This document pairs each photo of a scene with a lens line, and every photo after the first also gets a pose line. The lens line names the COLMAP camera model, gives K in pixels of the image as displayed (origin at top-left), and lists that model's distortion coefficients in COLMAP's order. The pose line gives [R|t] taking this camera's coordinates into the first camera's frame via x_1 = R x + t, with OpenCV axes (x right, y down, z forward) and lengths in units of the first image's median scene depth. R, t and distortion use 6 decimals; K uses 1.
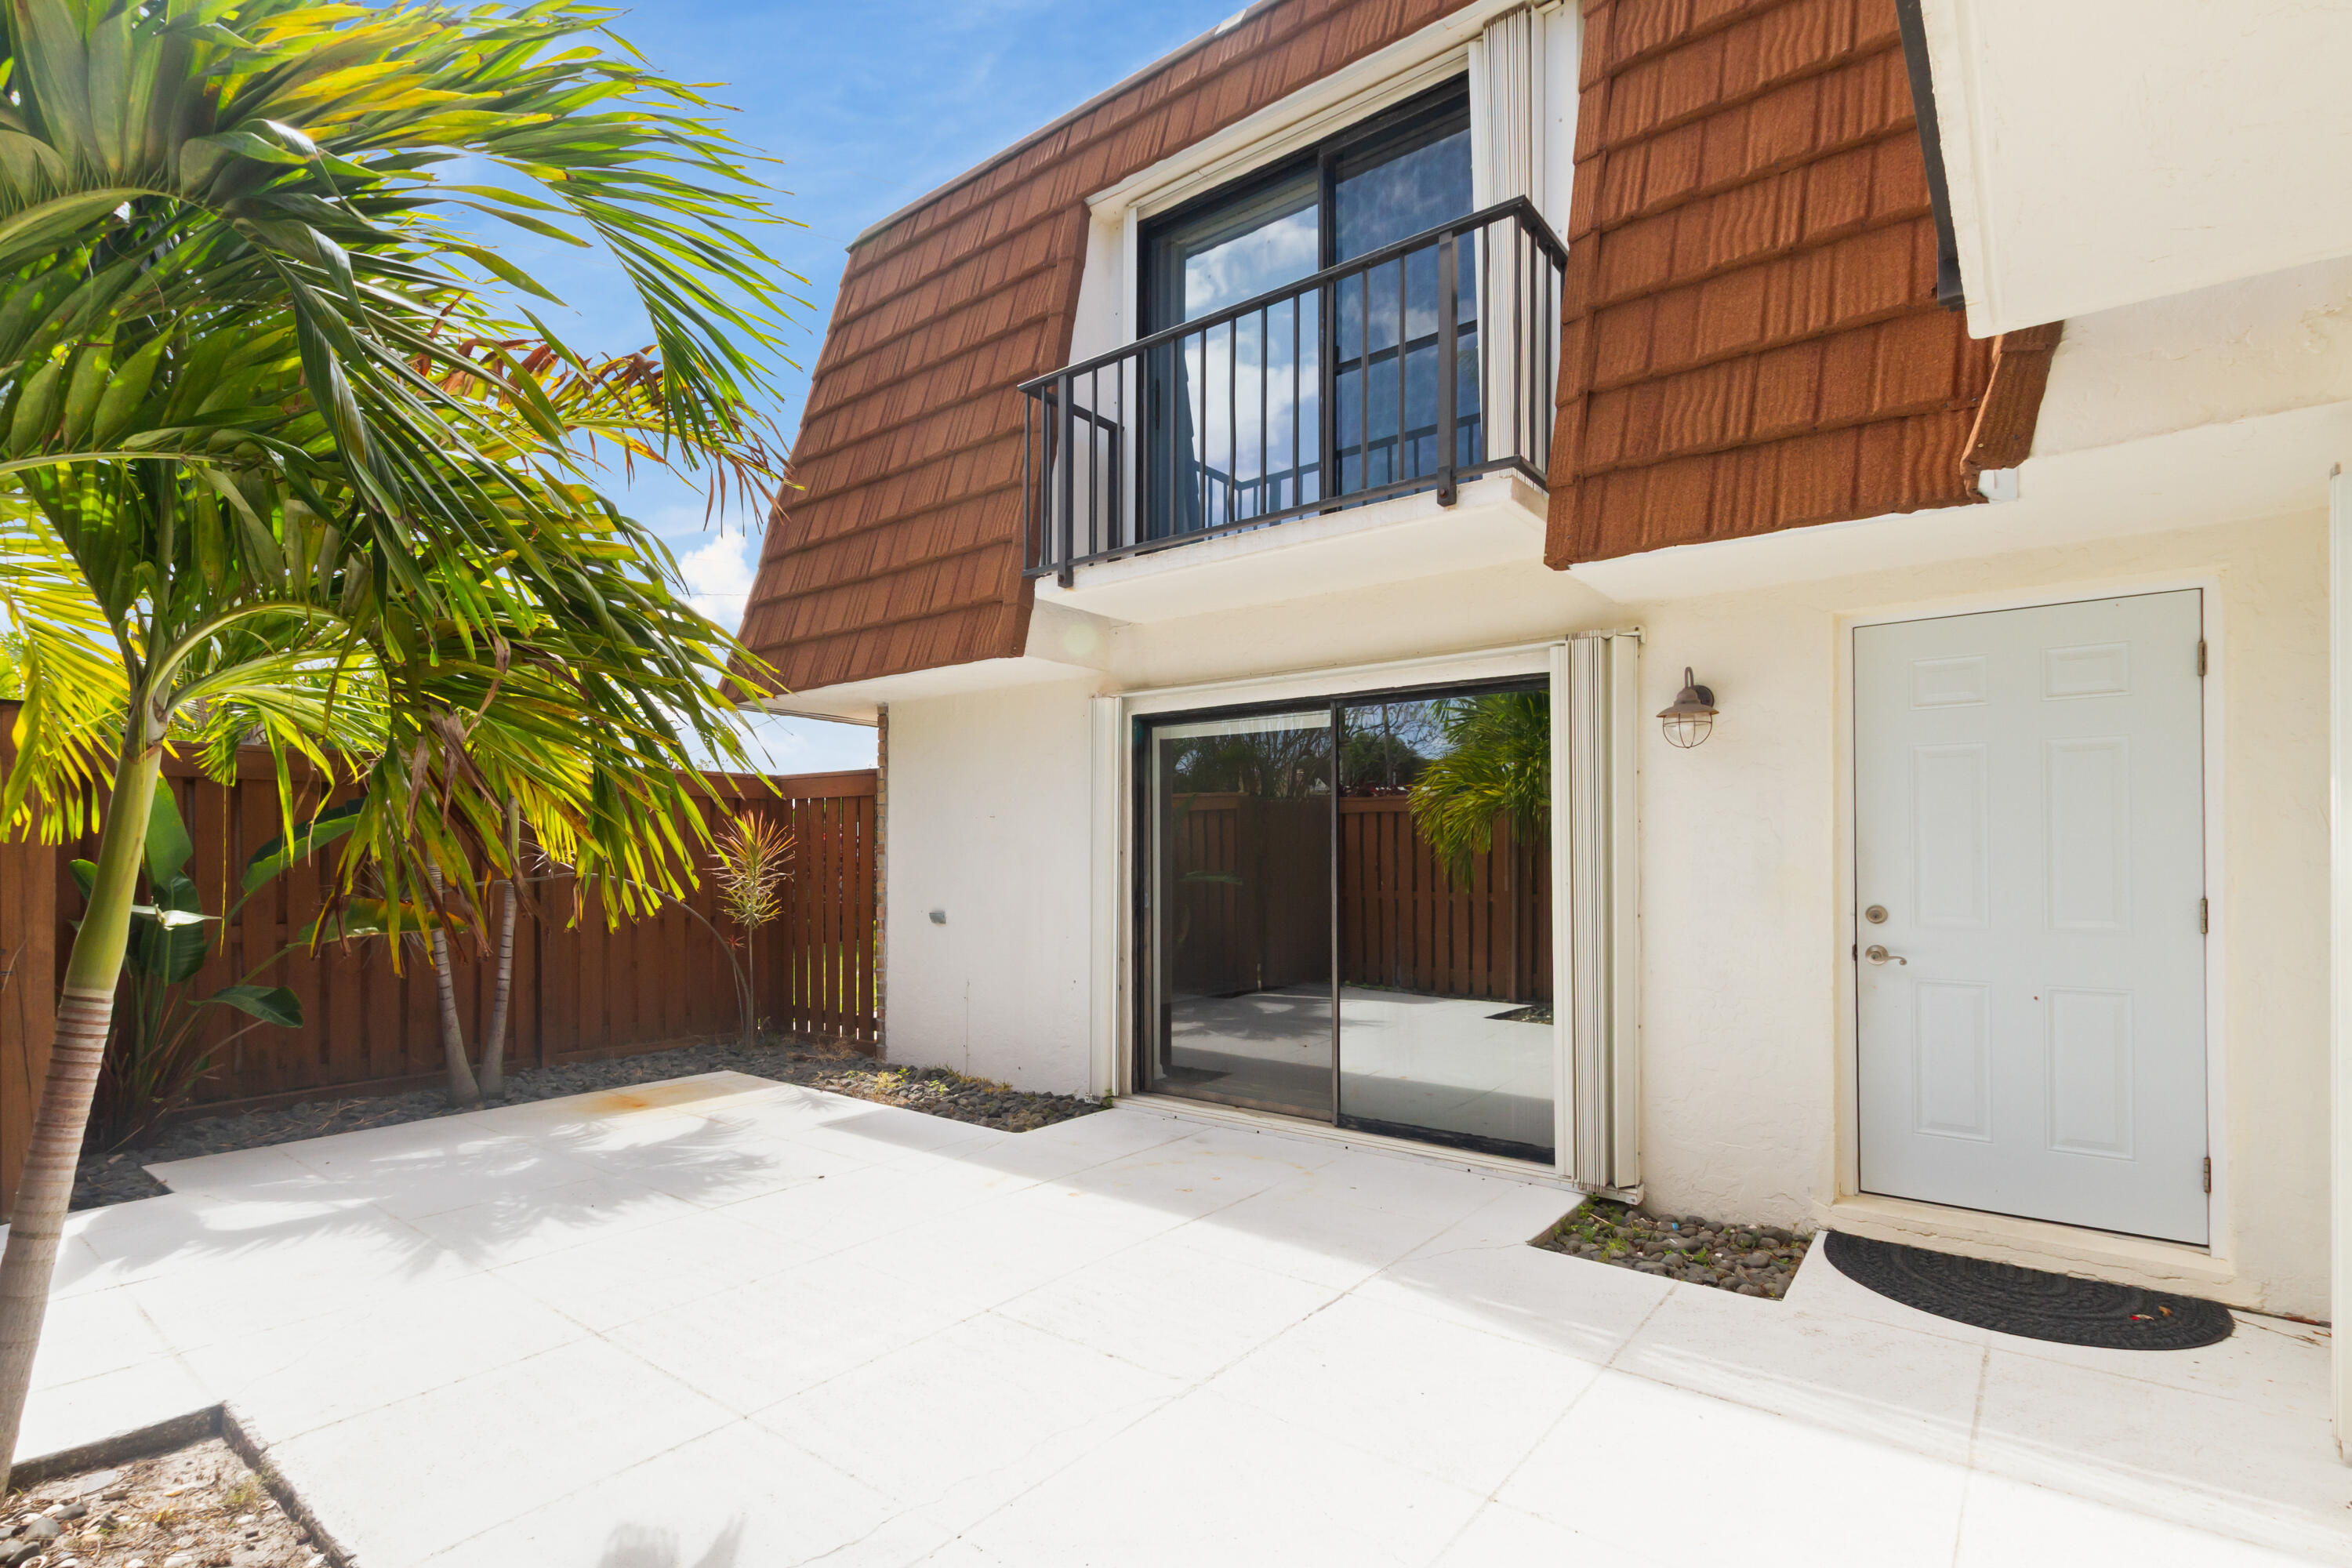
lens RADIAL K [[1118.1, 0, 1171.8], [0, 1118.1, 817.9], [0, 0, 1]] dist [0.024328, -0.000038]
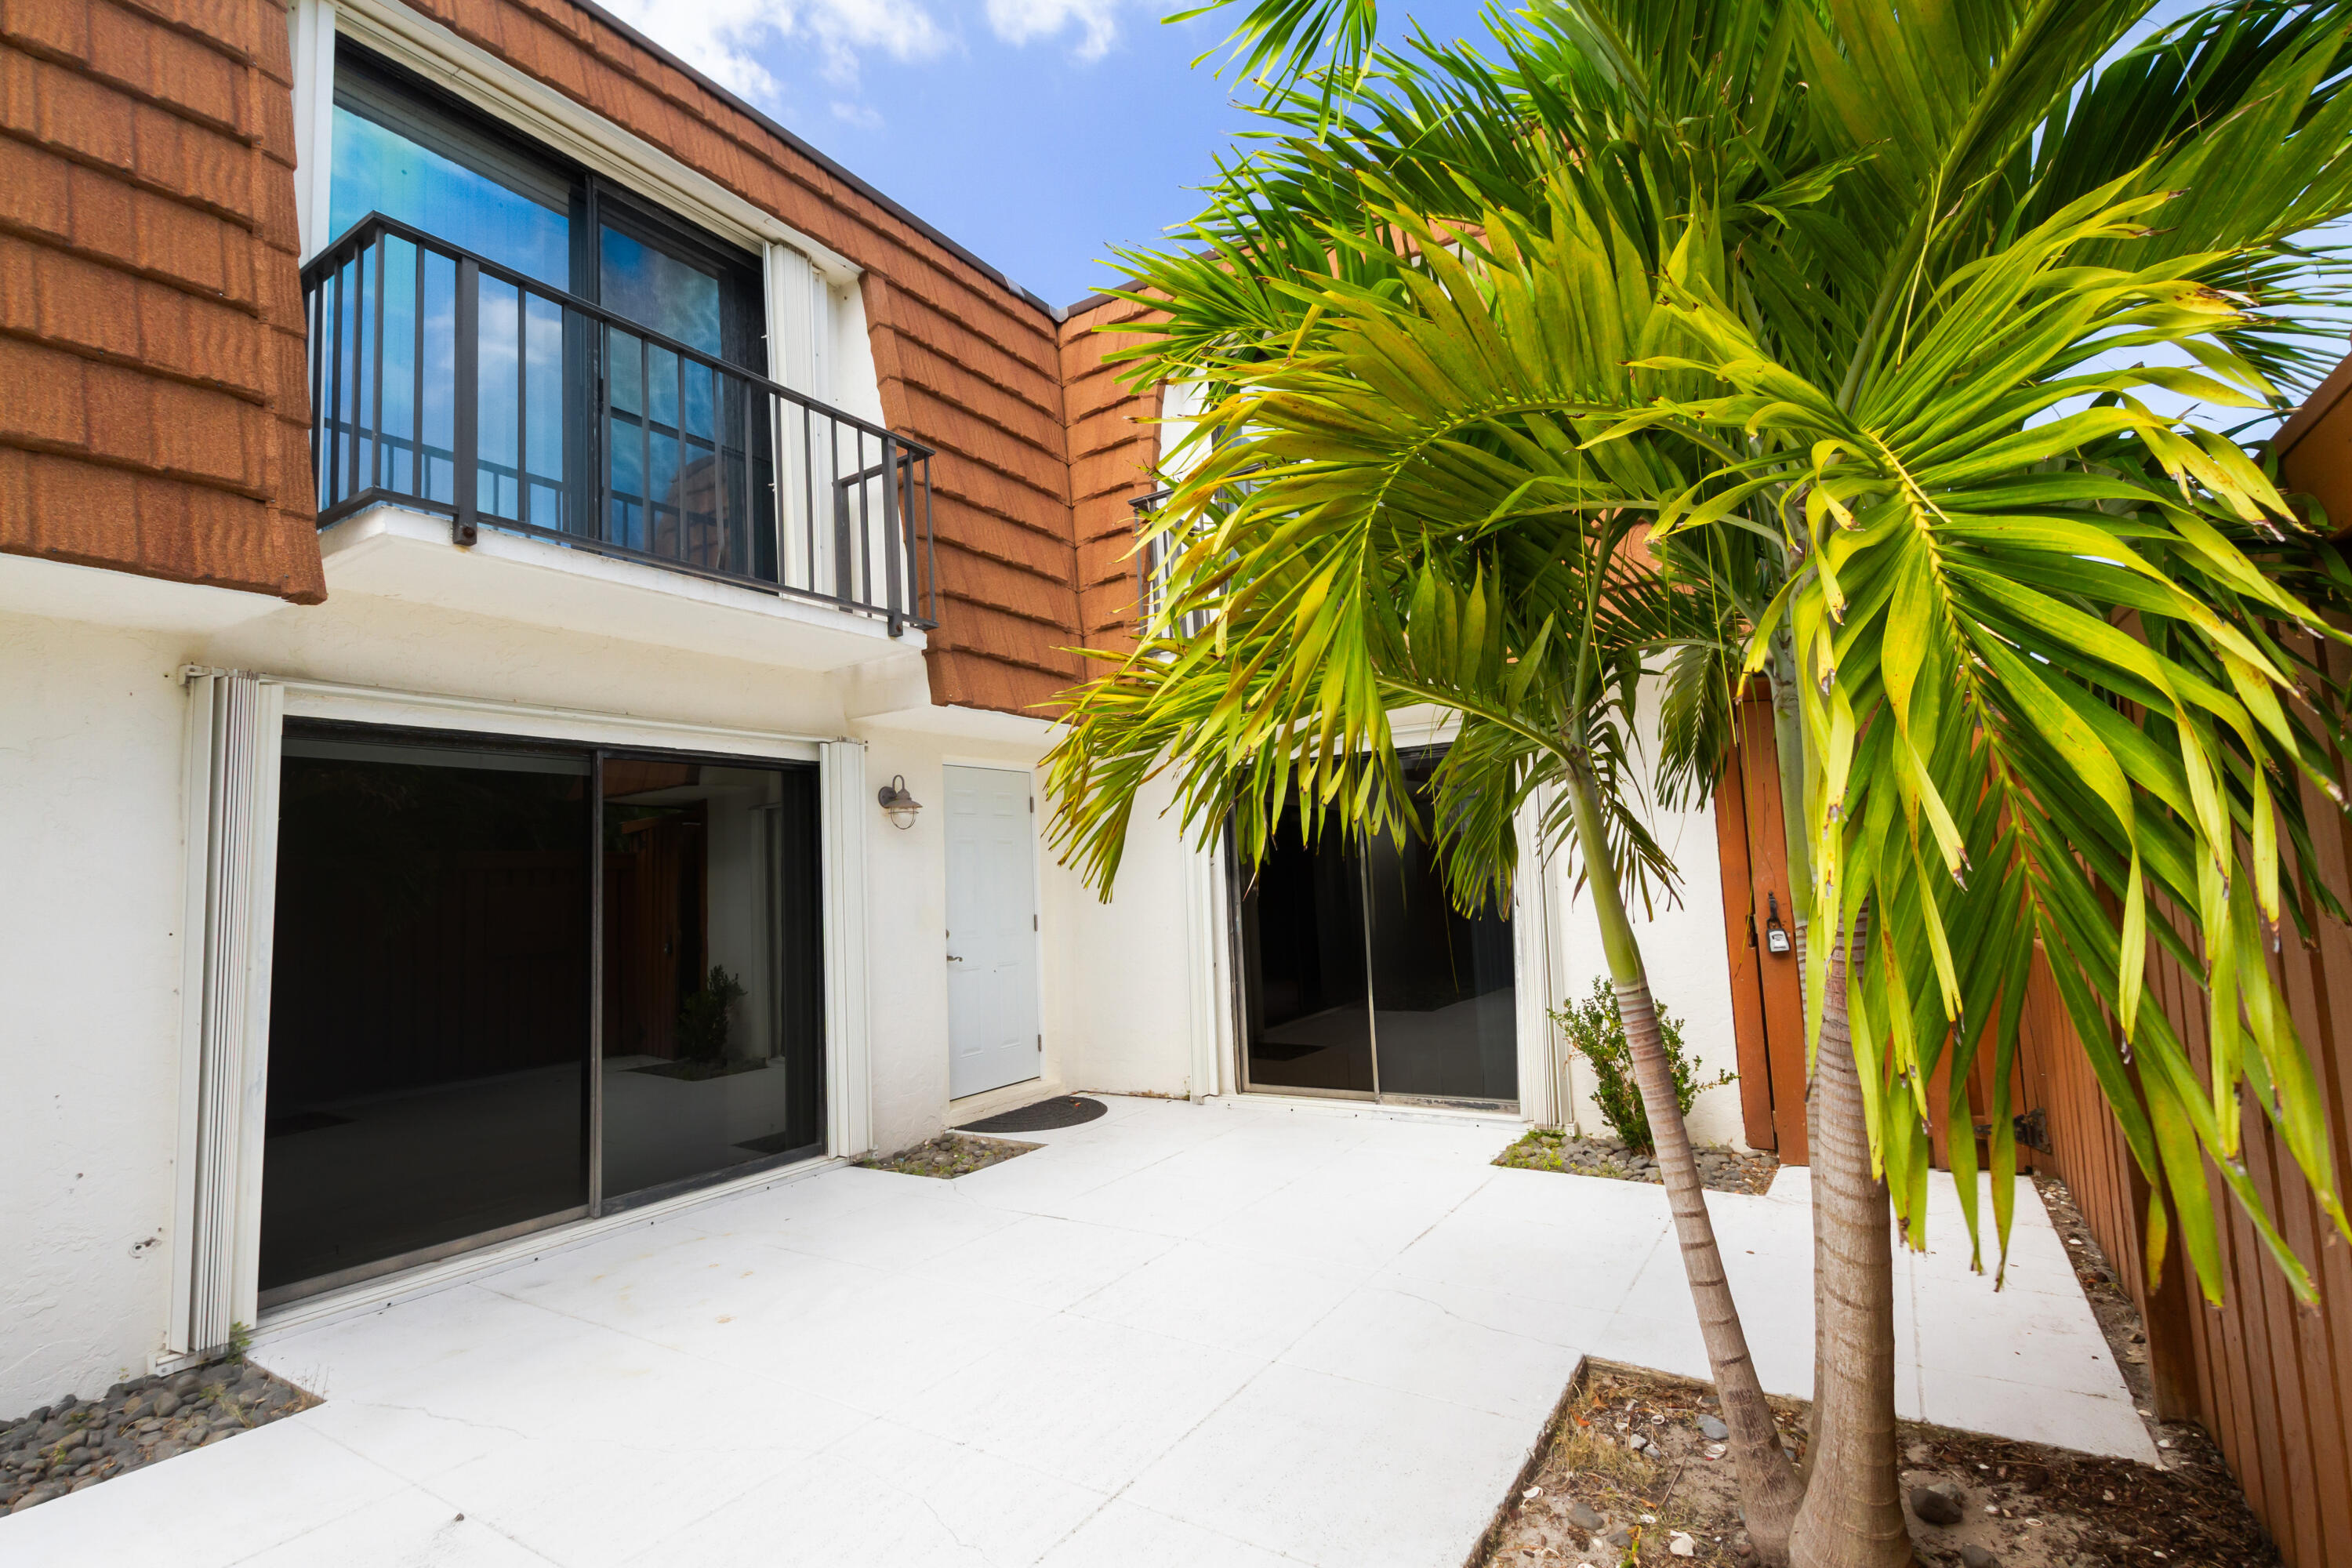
lens RADIAL K [[1122.0, 0, 1164.1], [0, 1122.0, 747.3], [0, 0, 1]] dist [-0.001419, -0.000666]
pose [[-0.101472, 0.122327, 0.987289, -0.835056], [0.013019, 0.992490, -0.121634, 0.014489], [-0.994753, 0.000511, -0.102303, 0.634713]]
